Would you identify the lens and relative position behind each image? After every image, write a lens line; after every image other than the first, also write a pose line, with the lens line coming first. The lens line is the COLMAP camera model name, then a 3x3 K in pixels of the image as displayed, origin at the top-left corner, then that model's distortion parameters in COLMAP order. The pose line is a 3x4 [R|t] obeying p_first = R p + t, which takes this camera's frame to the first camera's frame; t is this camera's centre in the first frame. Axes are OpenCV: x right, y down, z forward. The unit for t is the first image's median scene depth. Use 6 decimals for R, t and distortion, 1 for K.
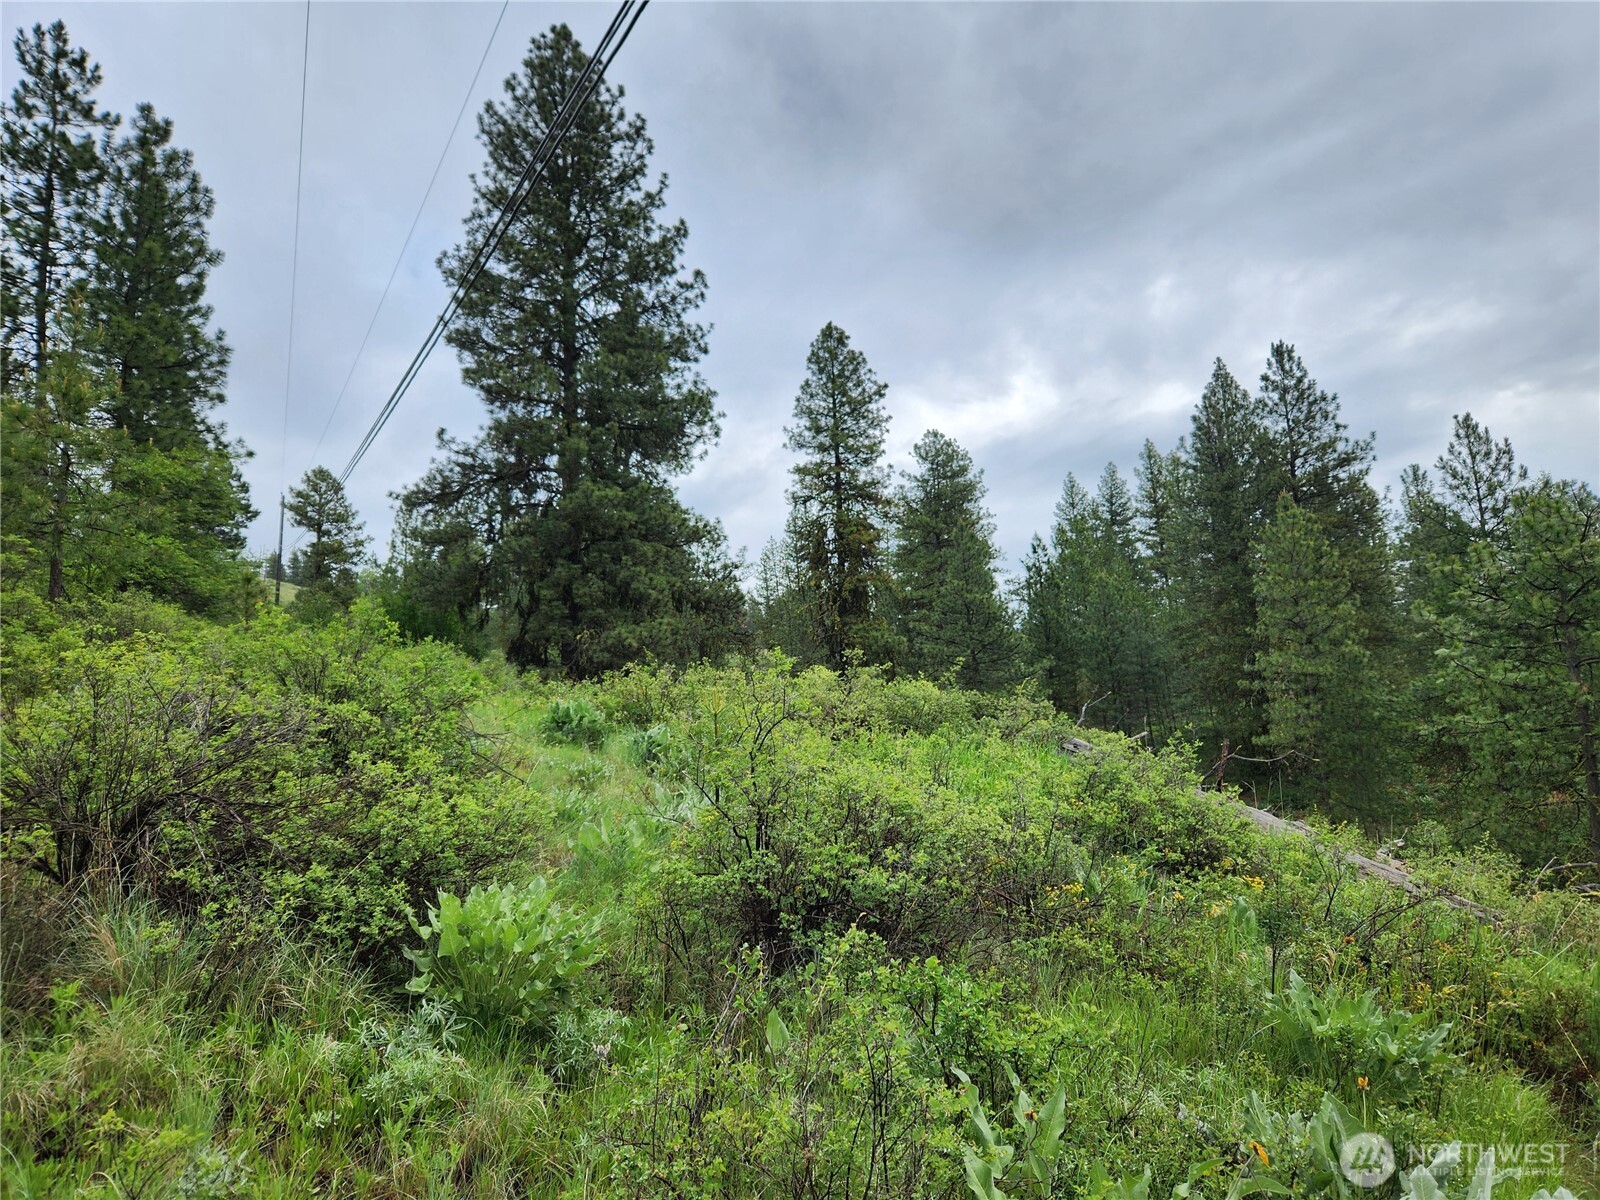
lens RADIAL K [[1077.0, 0, 806.9], [0, 1077.0, 603.7], [0, 0, 1]] dist [0.058089, -0.044892]
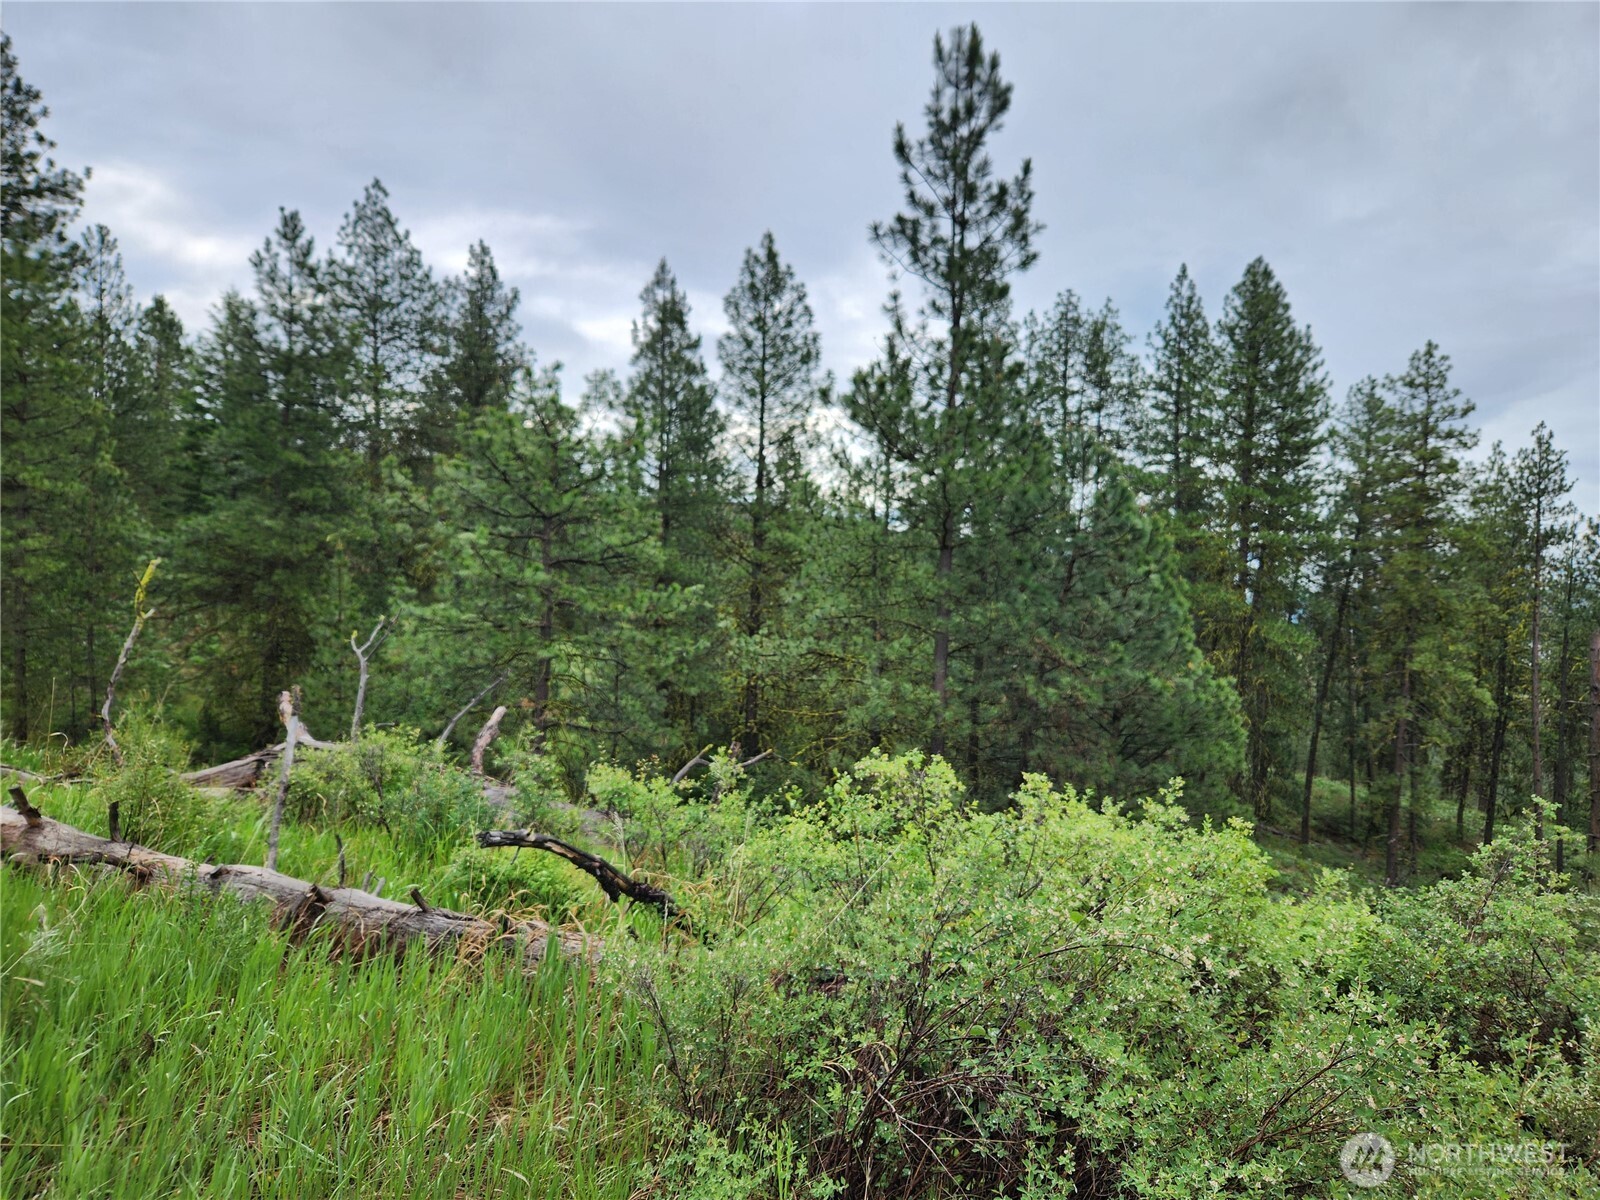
lens RADIAL K [[1077.0, 0, 802.1], [0, 1077.0, 603.1], [0, 0, 1]] dist [0.058089, -0.044892]
pose [[0.304209, 0.037594, 0.951863, -0.033536], [-0.213660, 0.976456, 0.029719, 0.006659], [-0.928335, -0.212416, 0.305079, 0.233780]]
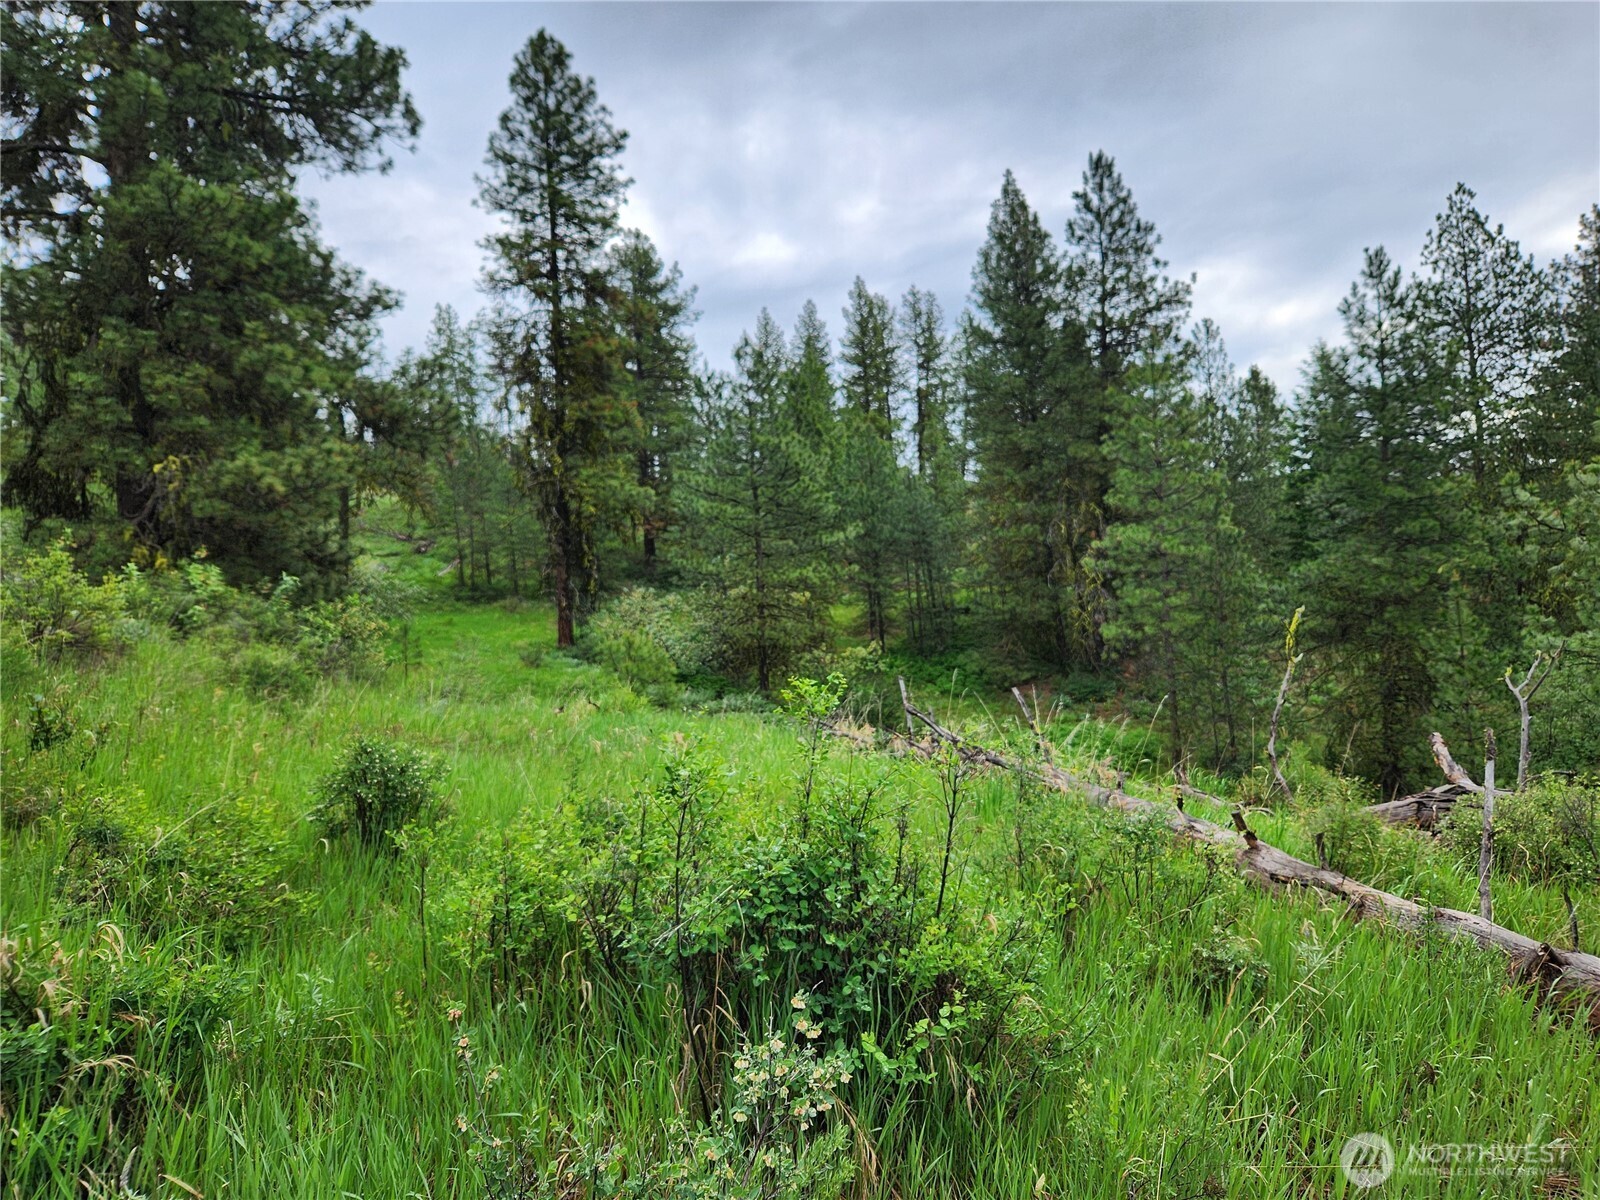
lens RADIAL K [[1077.0, 0, 797.9], [0, 1077.0, 599.4], [0, 0, 1]] dist [0.058089, -0.044892]
pose [[0.940279, 0.008057, 0.340309, -0.062340], [-0.054084, 0.990557, 0.125982, 0.006589], [-0.336080, -0.136863, 0.931836, 0.245466]]
